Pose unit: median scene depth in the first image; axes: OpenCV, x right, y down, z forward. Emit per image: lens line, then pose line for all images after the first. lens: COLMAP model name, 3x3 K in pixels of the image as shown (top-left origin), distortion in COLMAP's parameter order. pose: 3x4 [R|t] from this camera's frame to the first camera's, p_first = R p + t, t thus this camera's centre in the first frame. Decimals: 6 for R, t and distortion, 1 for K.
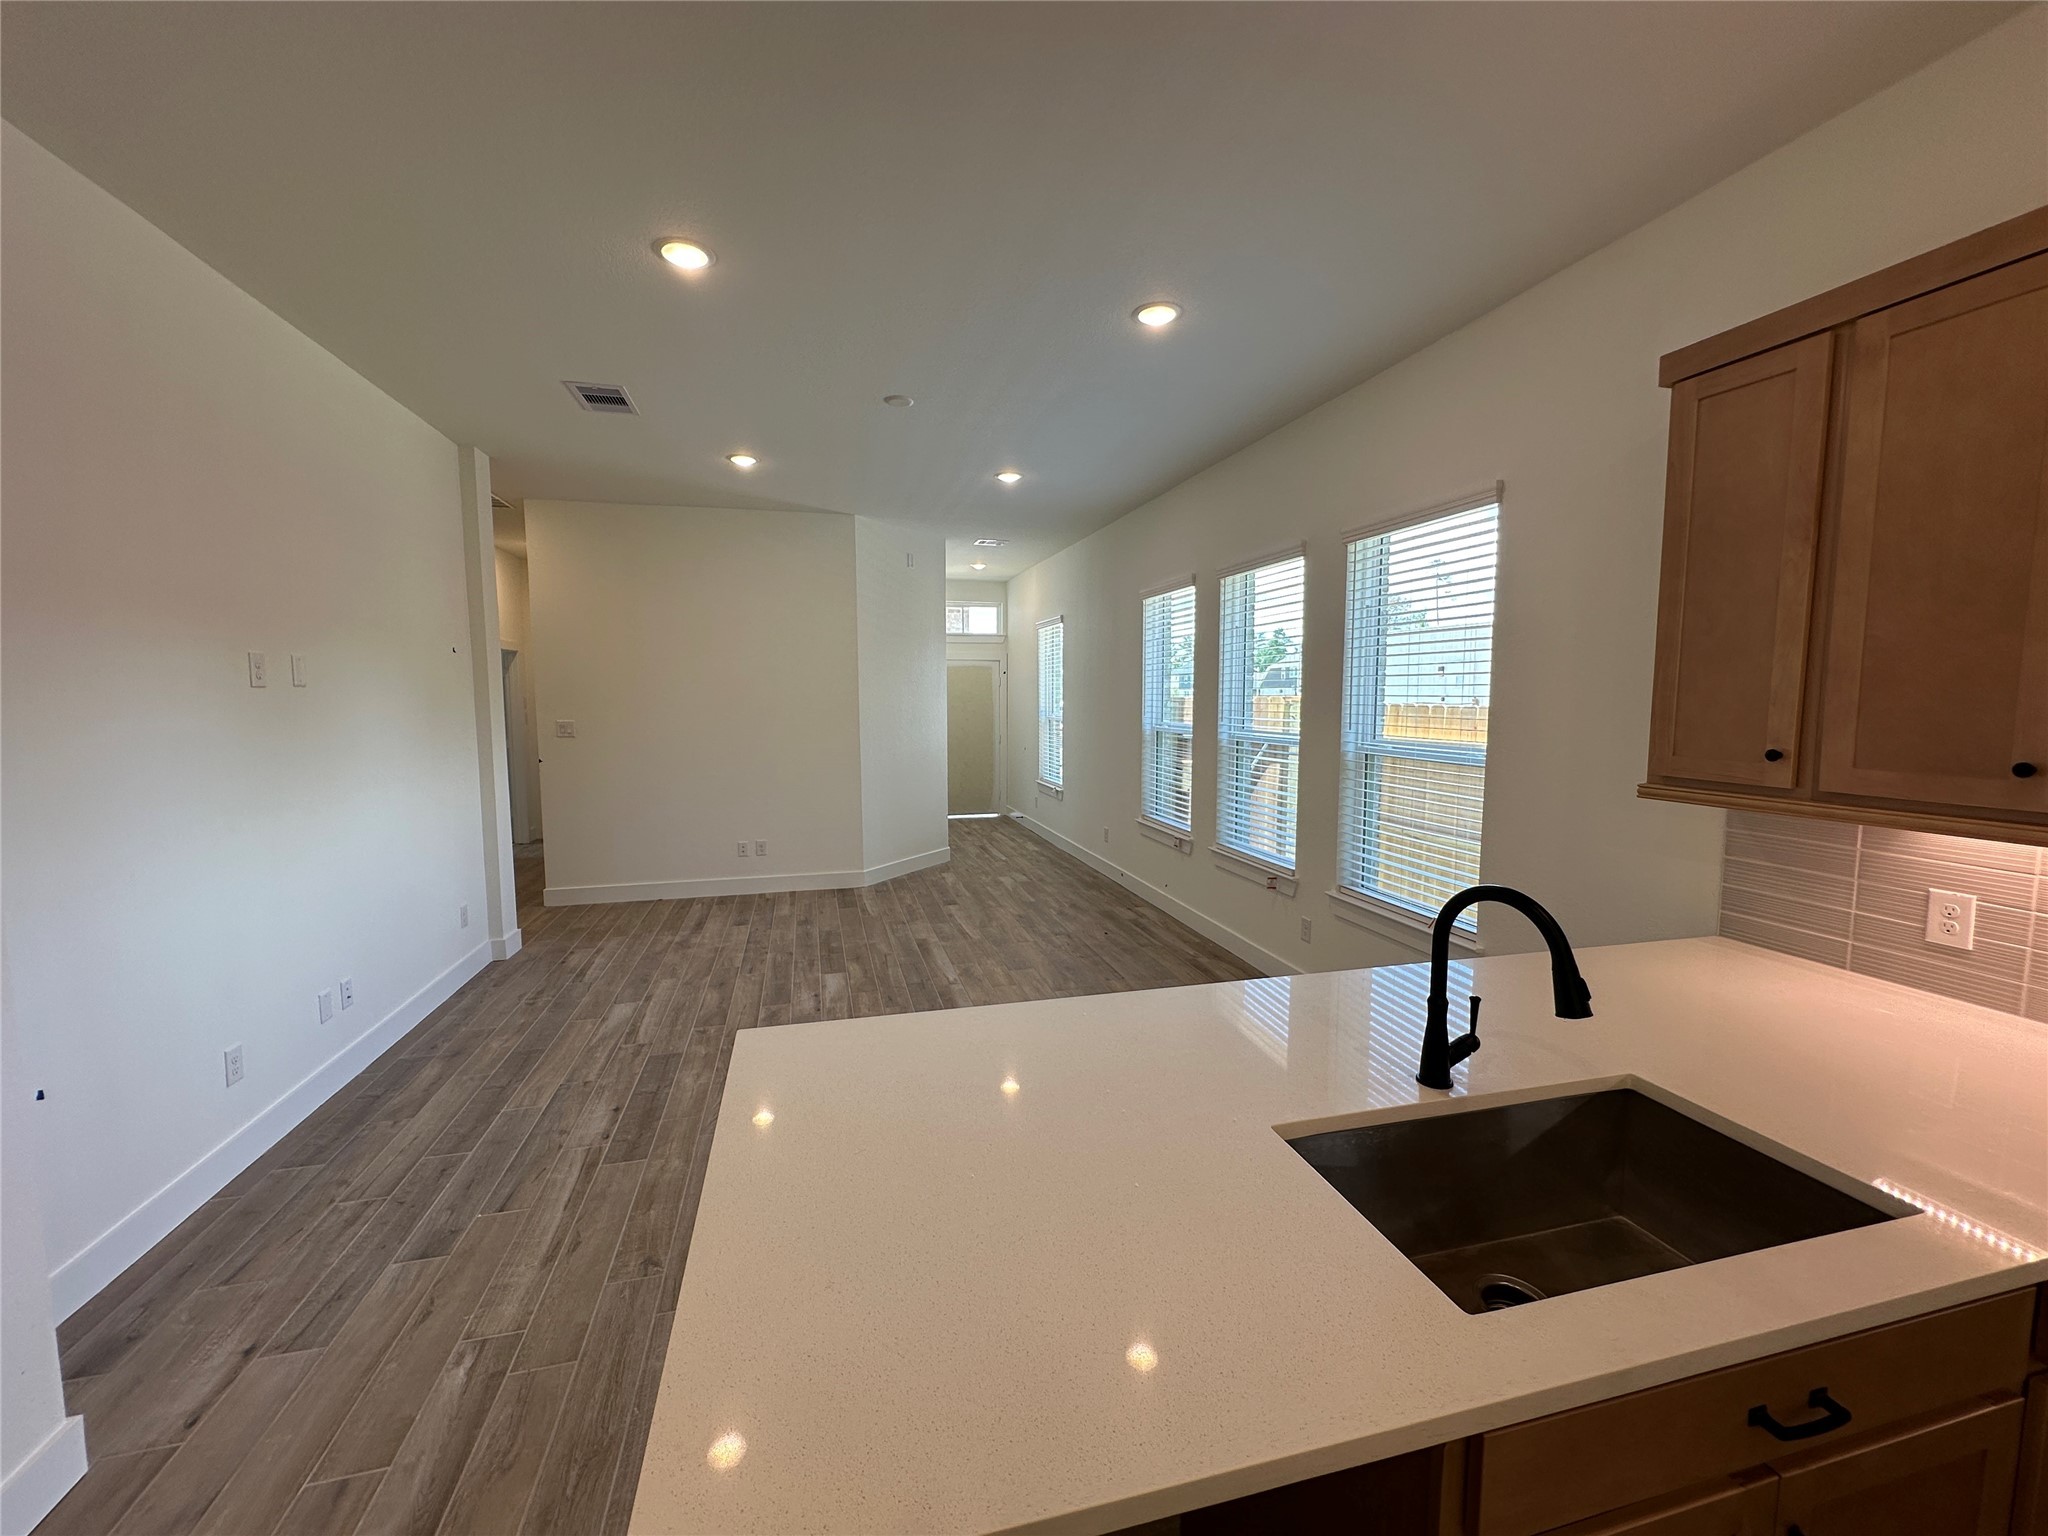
lens RADIAL K [[819.1, 0, 1022.5], [0, 819.1, 767.4], [0, 0, 1]] dist [-0.000796, -0.000074]
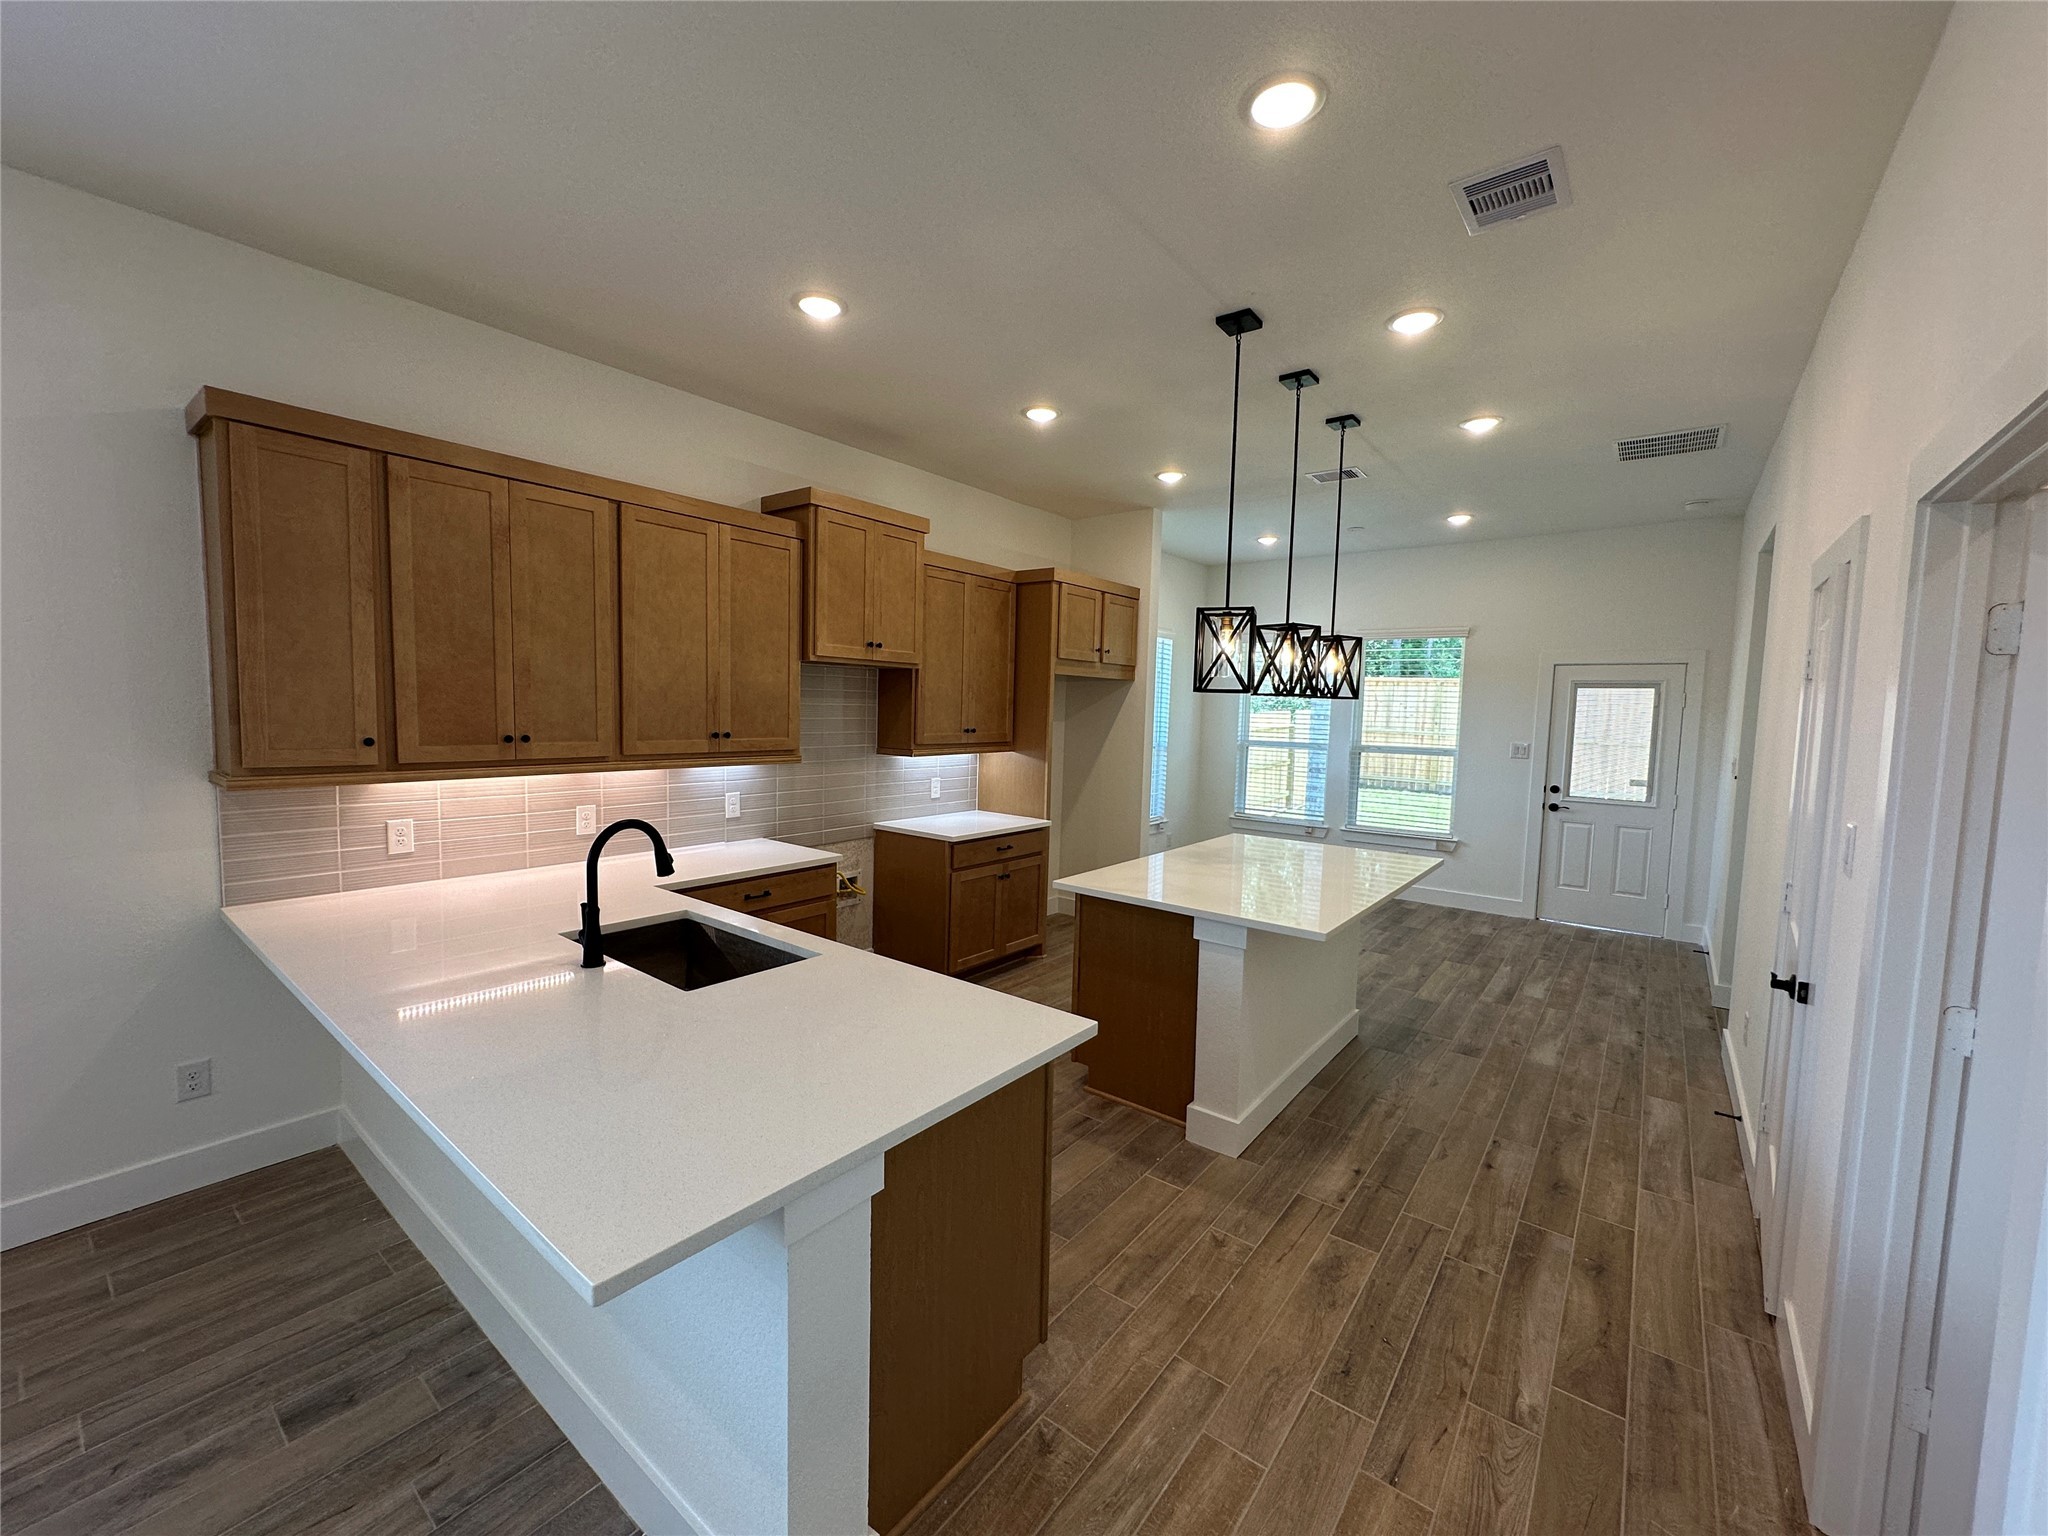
lens RADIAL K [[819.1, 0, 1025.0], [0, 819.1, 767.8], [0, 0, 1]] dist [-0.000796, -0.000074]
pose [[-0.602771, -0.074011, 0.794475, -0.884581], [0.050556, 0.990146, 0.130597, -0.097943], [-0.796311, 0.118885, -0.593089, 0.949172]]
